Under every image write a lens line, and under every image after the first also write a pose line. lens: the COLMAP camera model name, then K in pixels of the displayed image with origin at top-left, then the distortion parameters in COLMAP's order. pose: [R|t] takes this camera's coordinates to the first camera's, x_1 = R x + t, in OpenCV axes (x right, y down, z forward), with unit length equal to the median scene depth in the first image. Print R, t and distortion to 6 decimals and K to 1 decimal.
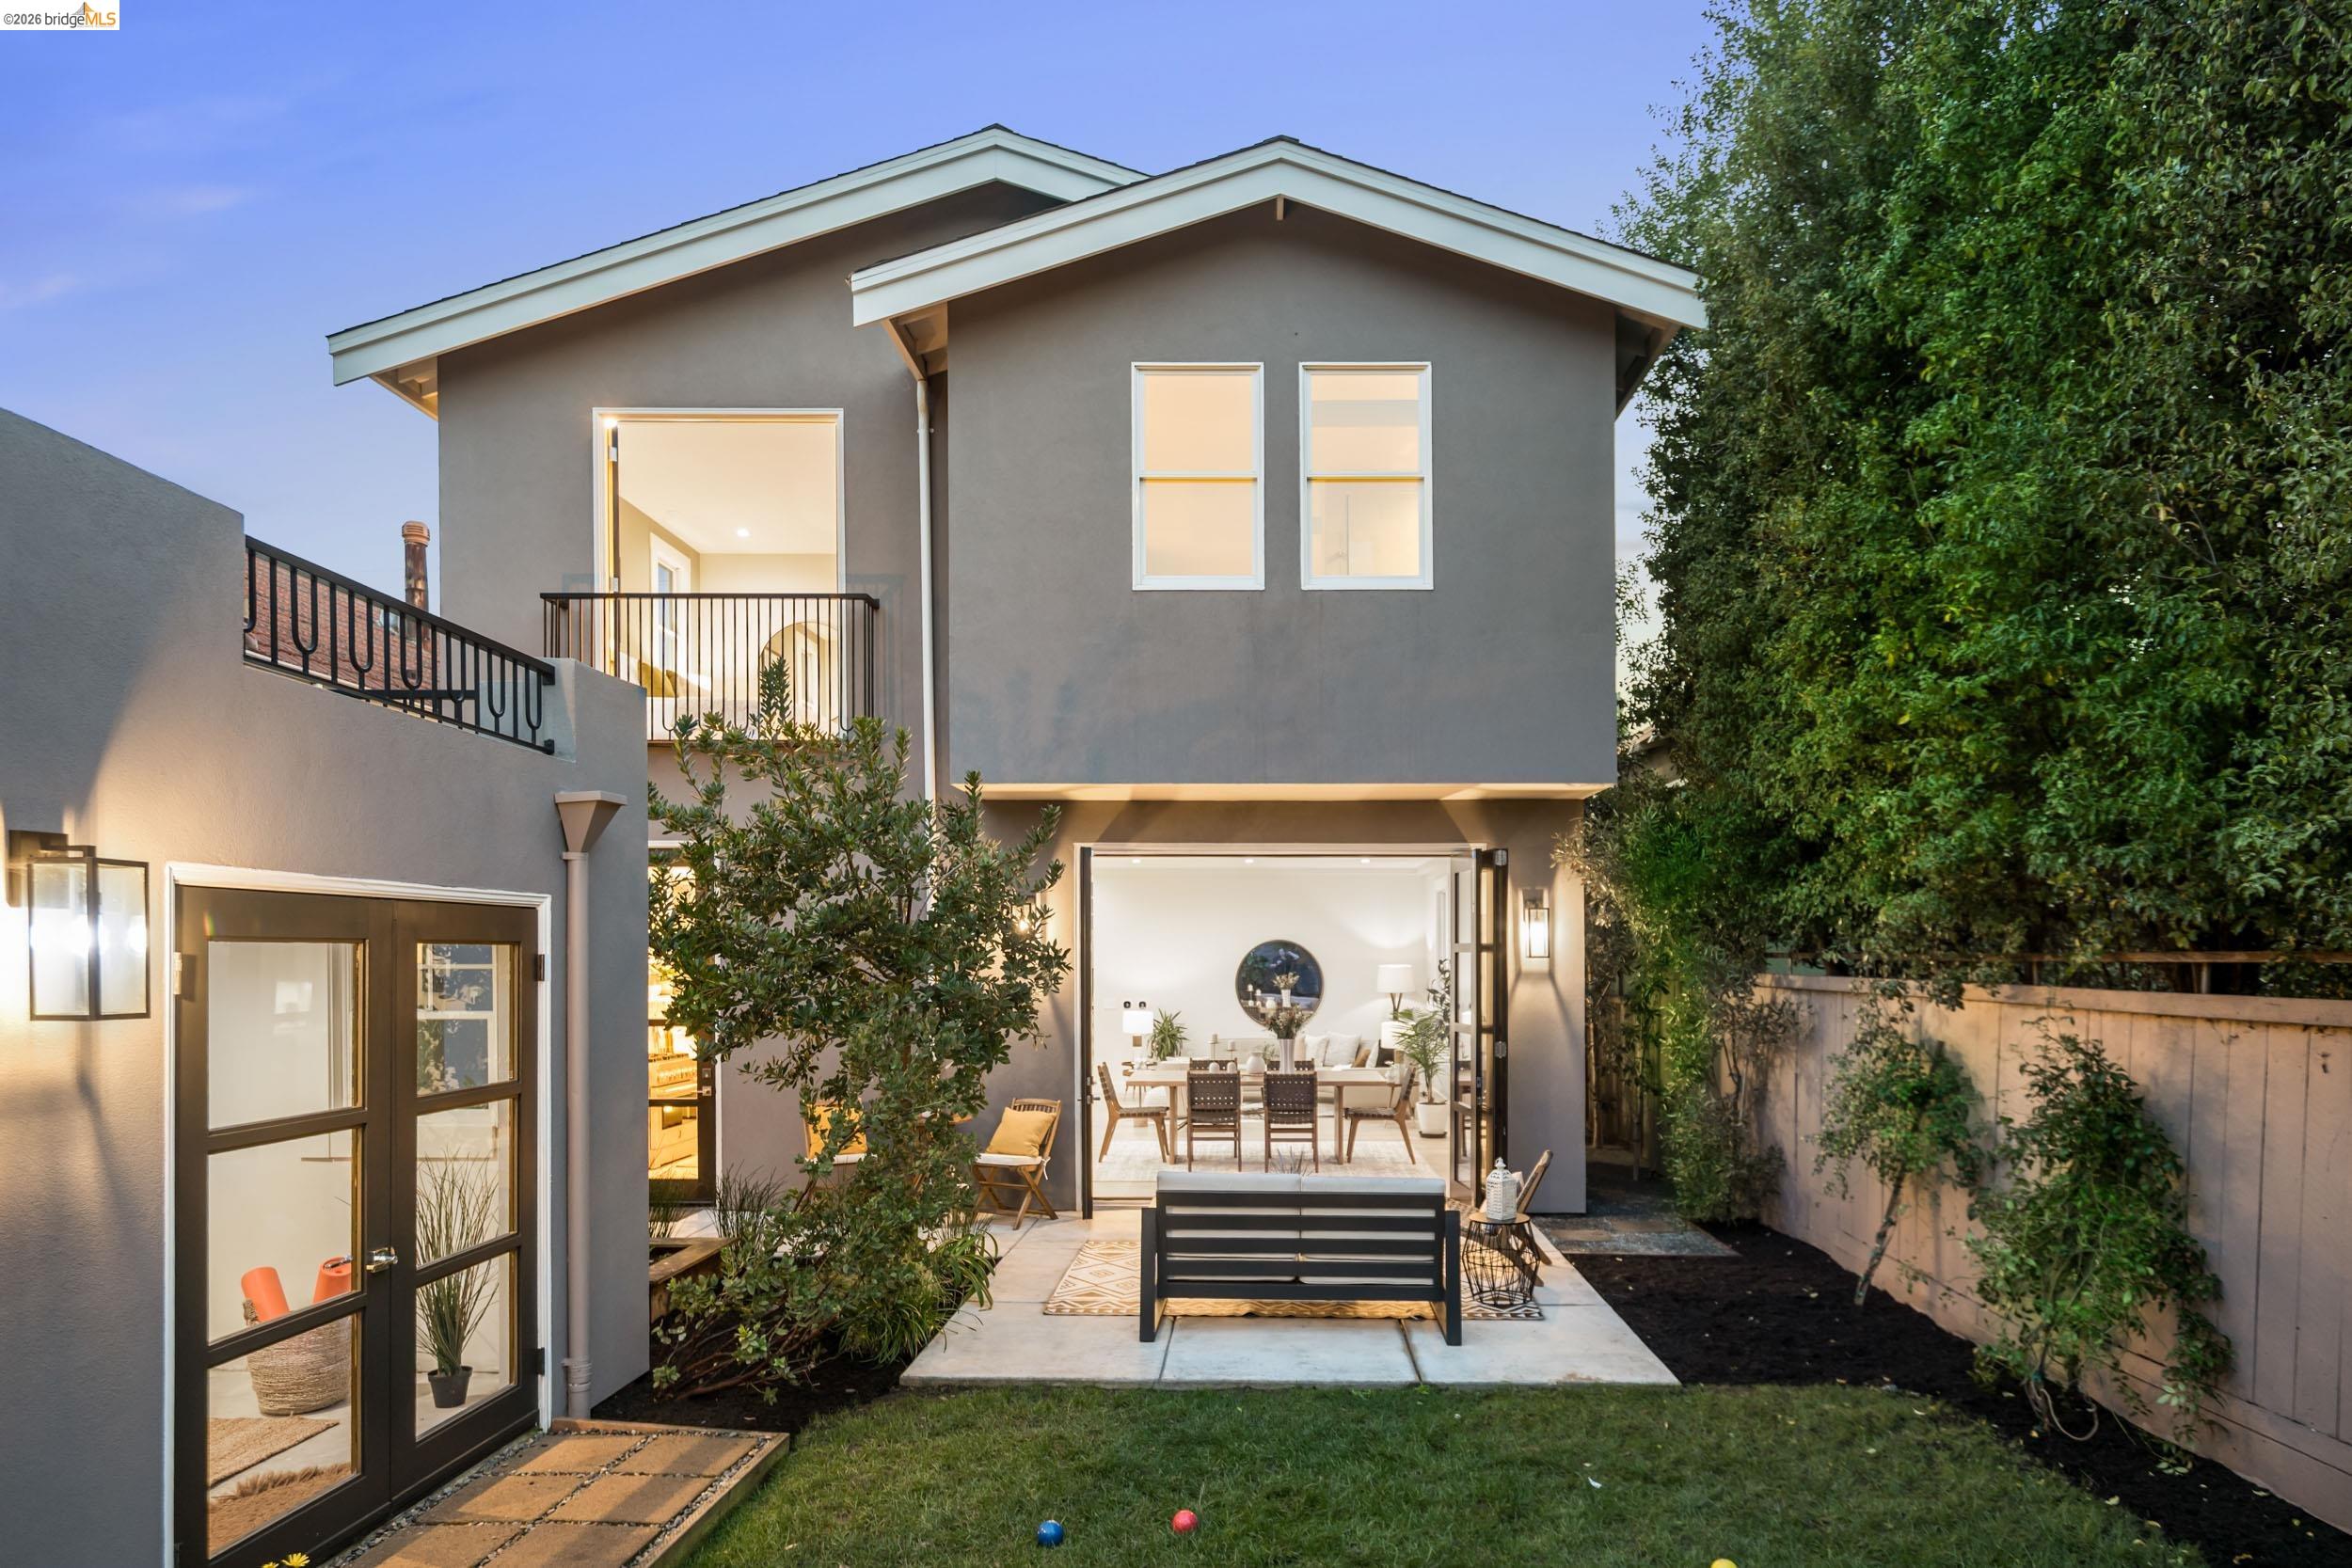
lens RADIAL K [[1309.0, 0, 1175.9], [0, 1309.0, 870.3], [0, 0, 1]] dist [-0.001095, -0.000479]
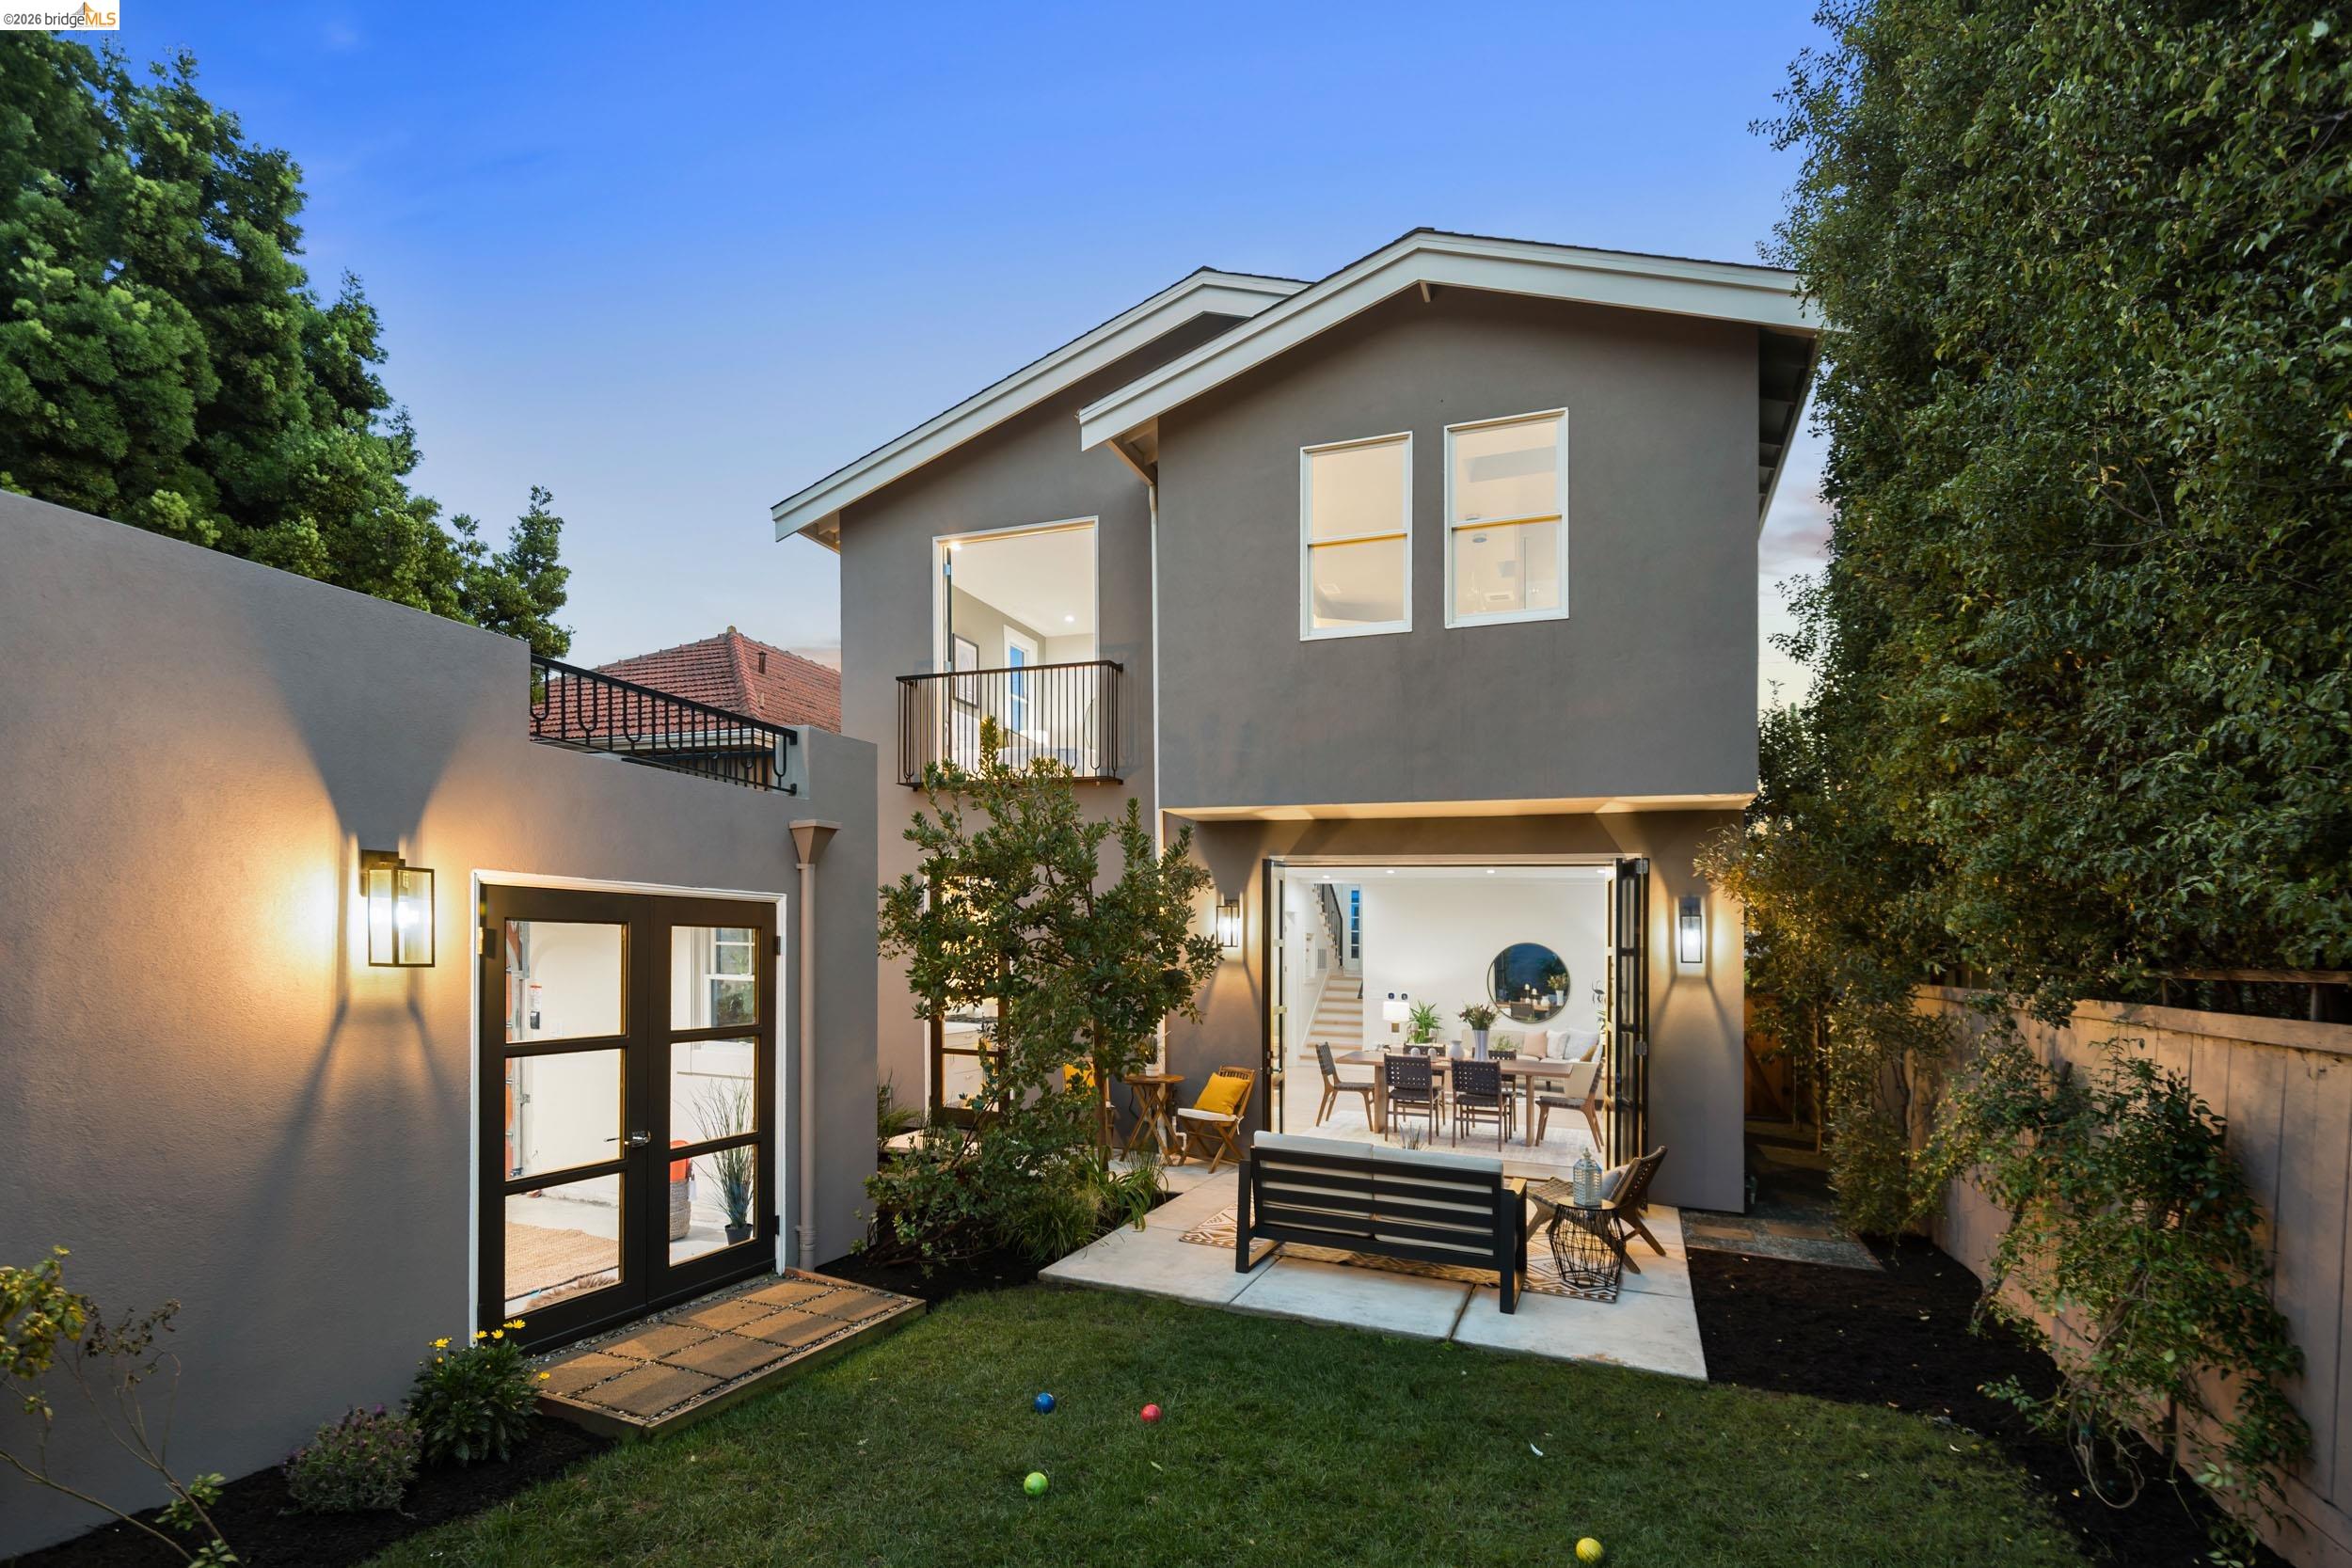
lens RADIAL K [[1101.4, 0, 1175.1], [0, 1101.4, 885.0], [0, 0, 1]] dist [0.002081, -0.000882]
pose [[0.930477, 0.002600, -0.366342, 0.277631], [-0.001912, 0.999996, 0.002240, 0.004560], [0.366346, -0.001384, 0.930478, 0.042491]]
